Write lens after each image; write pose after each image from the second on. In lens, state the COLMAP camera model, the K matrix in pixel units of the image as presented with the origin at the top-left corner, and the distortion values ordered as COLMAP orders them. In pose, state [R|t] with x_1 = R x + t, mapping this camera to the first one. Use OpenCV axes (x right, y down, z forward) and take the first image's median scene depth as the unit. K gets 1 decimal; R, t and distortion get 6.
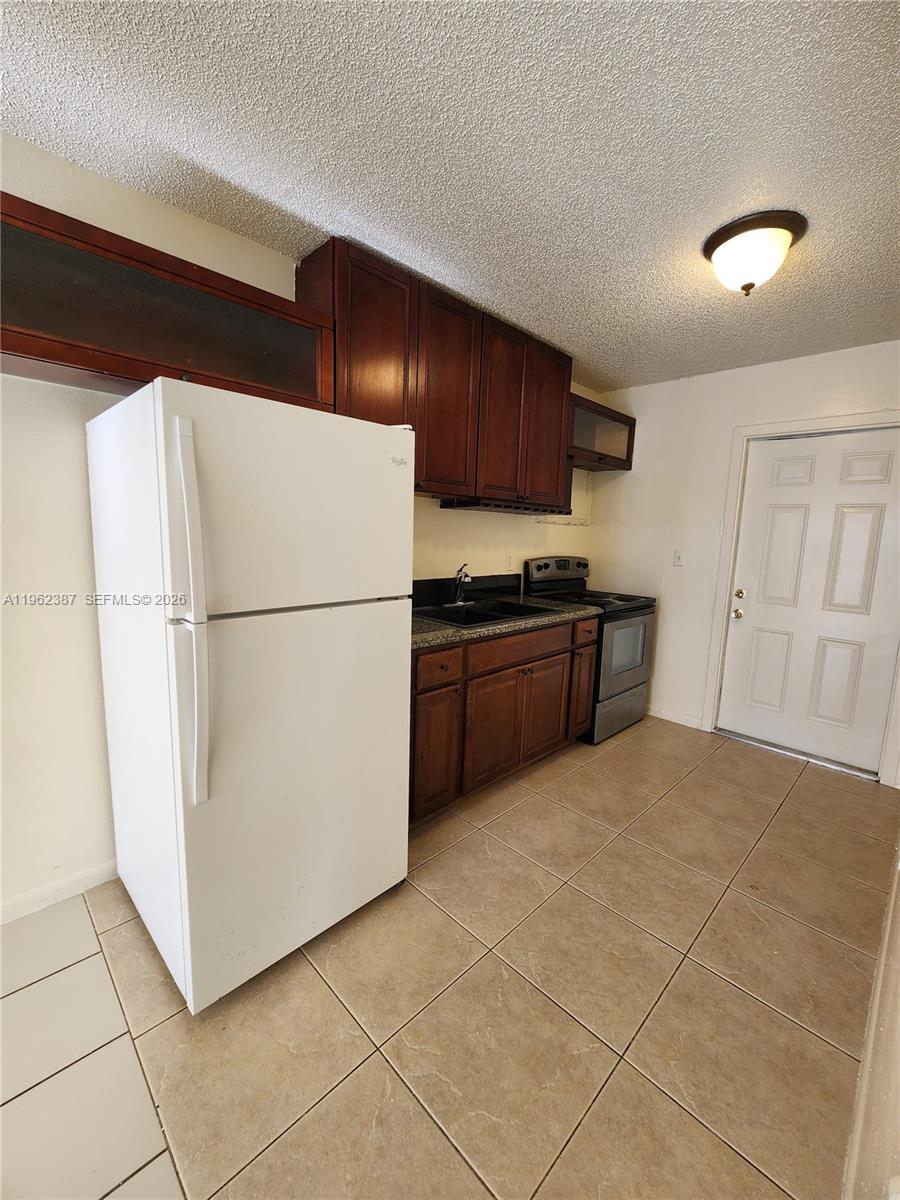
lens RADIAL K [[497.7, 0, 448.9], [0, 497.7, 599.6], [0, 0, 1]] dist [-0.009727, 0.003271]
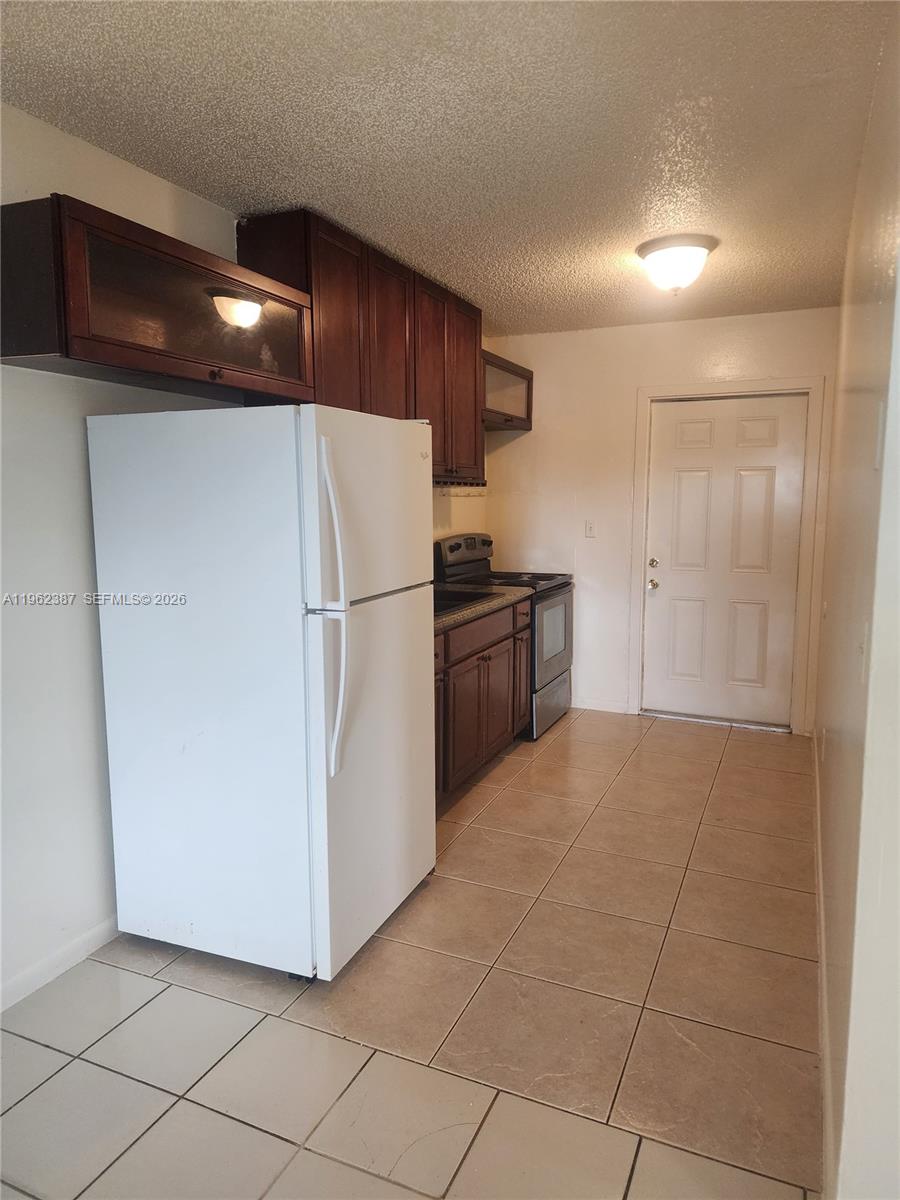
lens RADIAL K [[811.5, 0, 444.8], [0, 811.5, 604.1], [0, 0, 1]] dist [0.050209, -0.007577]
pose [[0.931553, -0.085601, 0.353387, -0.364532], [0.085389, 0.996216, 0.016220, 0.007899], [-0.353438, 0.015065, 0.935337, -0.330084]]
